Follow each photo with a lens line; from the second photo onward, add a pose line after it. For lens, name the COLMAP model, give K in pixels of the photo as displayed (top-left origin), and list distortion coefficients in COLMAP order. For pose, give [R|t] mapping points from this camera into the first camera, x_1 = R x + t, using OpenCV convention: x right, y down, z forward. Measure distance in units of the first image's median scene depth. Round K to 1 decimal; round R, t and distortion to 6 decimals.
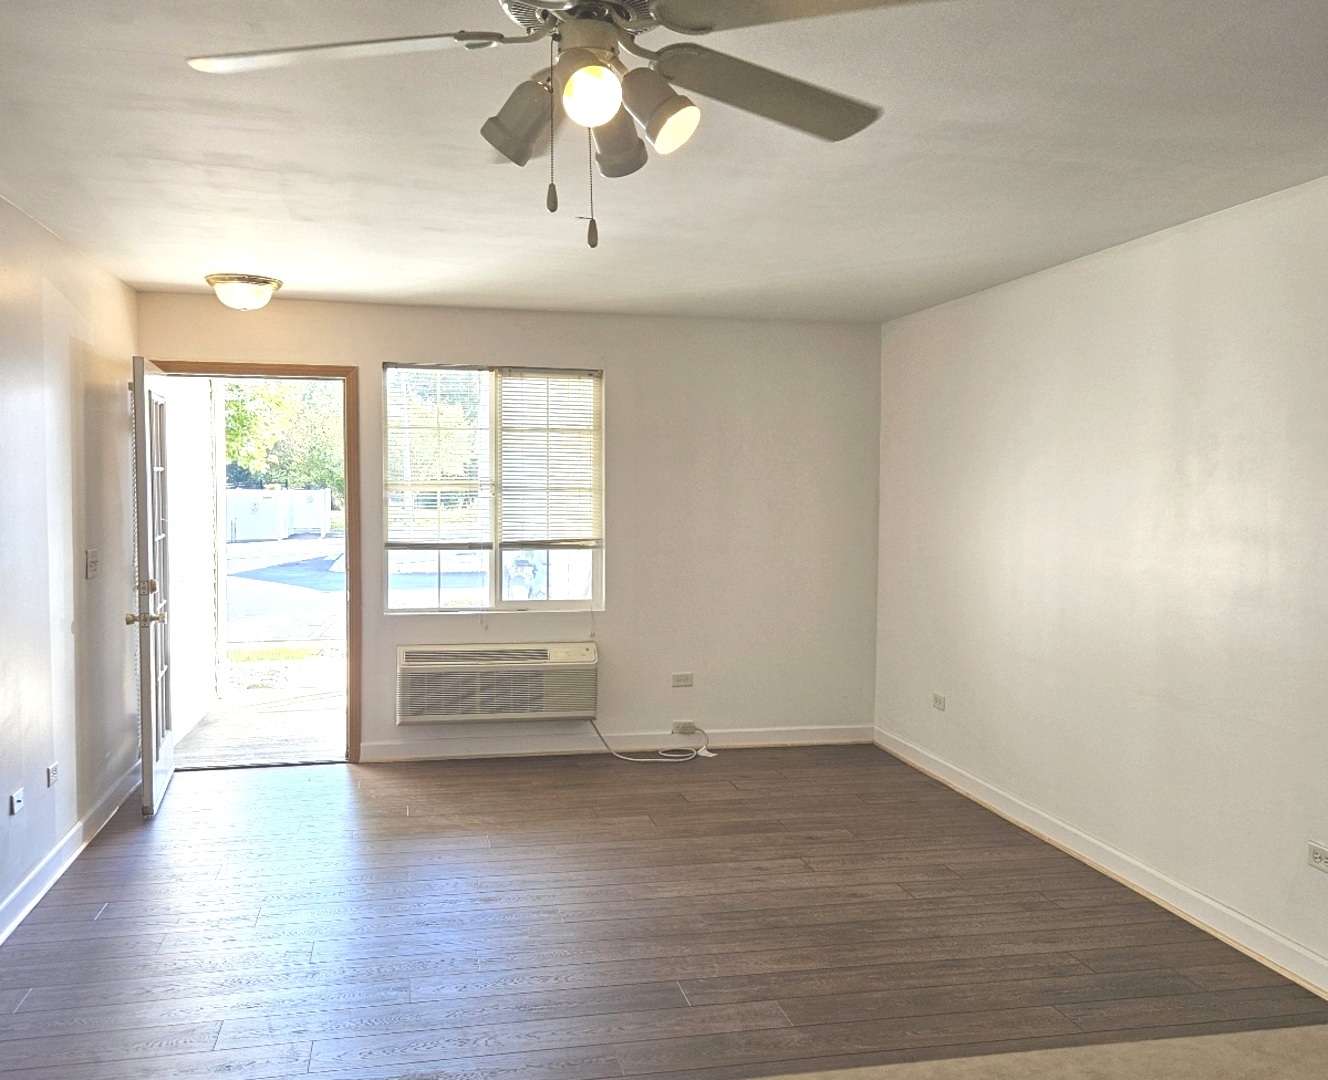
lens RADIAL K [[1124.2, 0, 664.0], [0, 1124.2, 540.0], [0, 0, 1]] dist [0.044617, 0.000424]
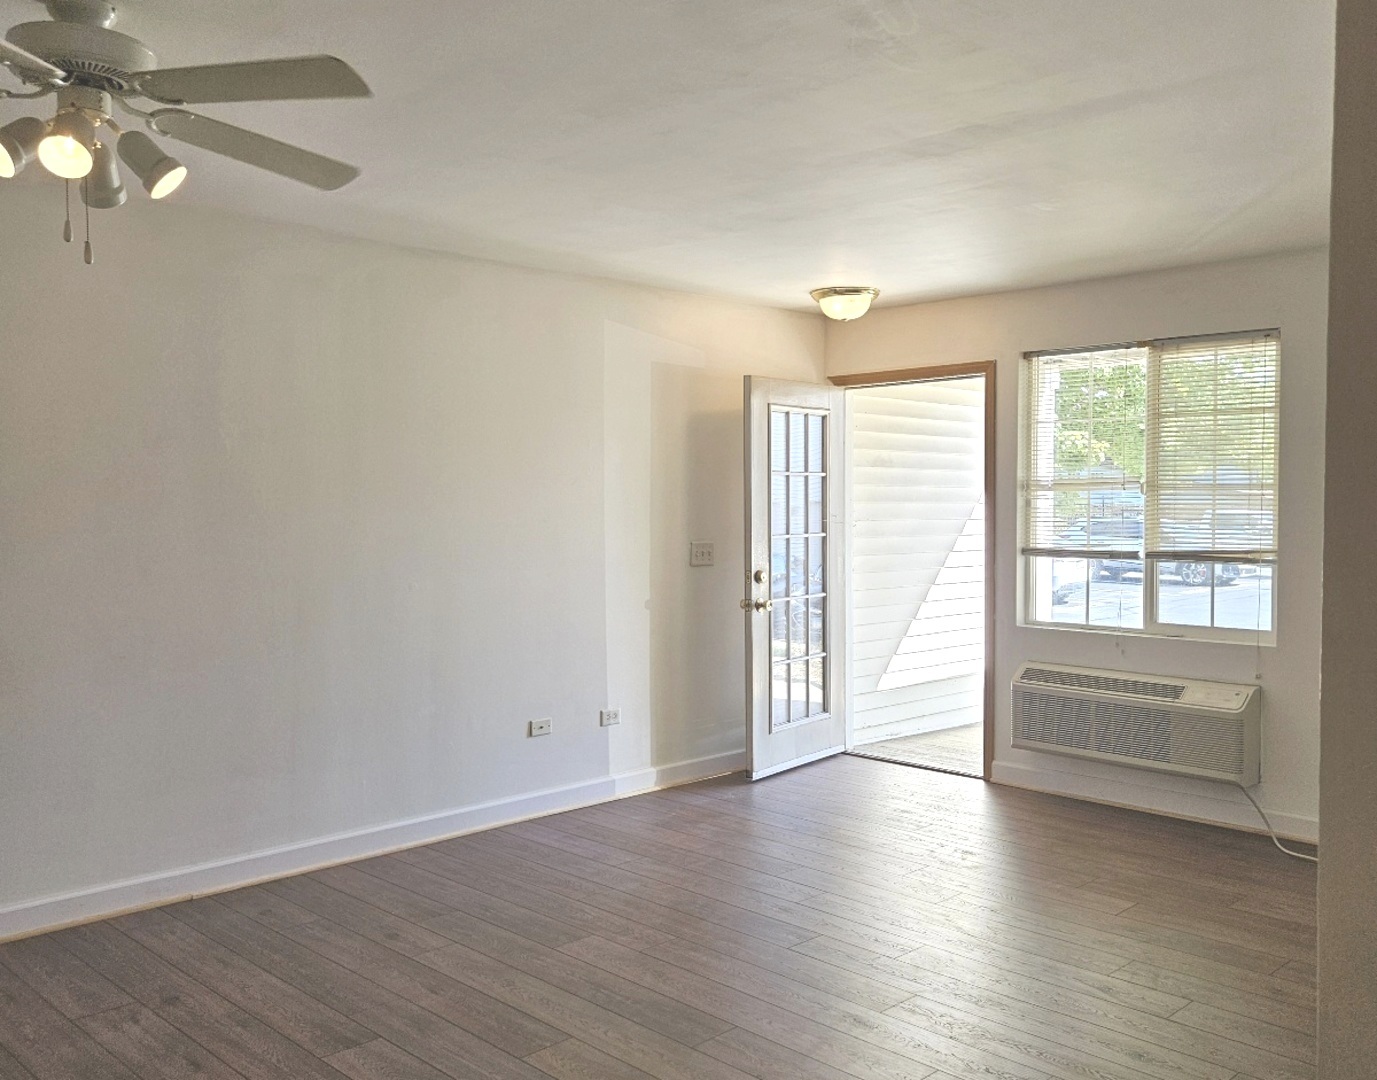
lens RADIAL K [[1211.5, 0, 688.5], [0, 1211.5, 540.0], [0, 0, 1]] dist [0.007270, 0.002359]
pose [[0.529348, 0.017669, -0.848221, 0.441024], [-0.029969, 0.999549, 0.002118, 0.001701], [0.847875, 0.024299, 0.529639, 0.243206]]
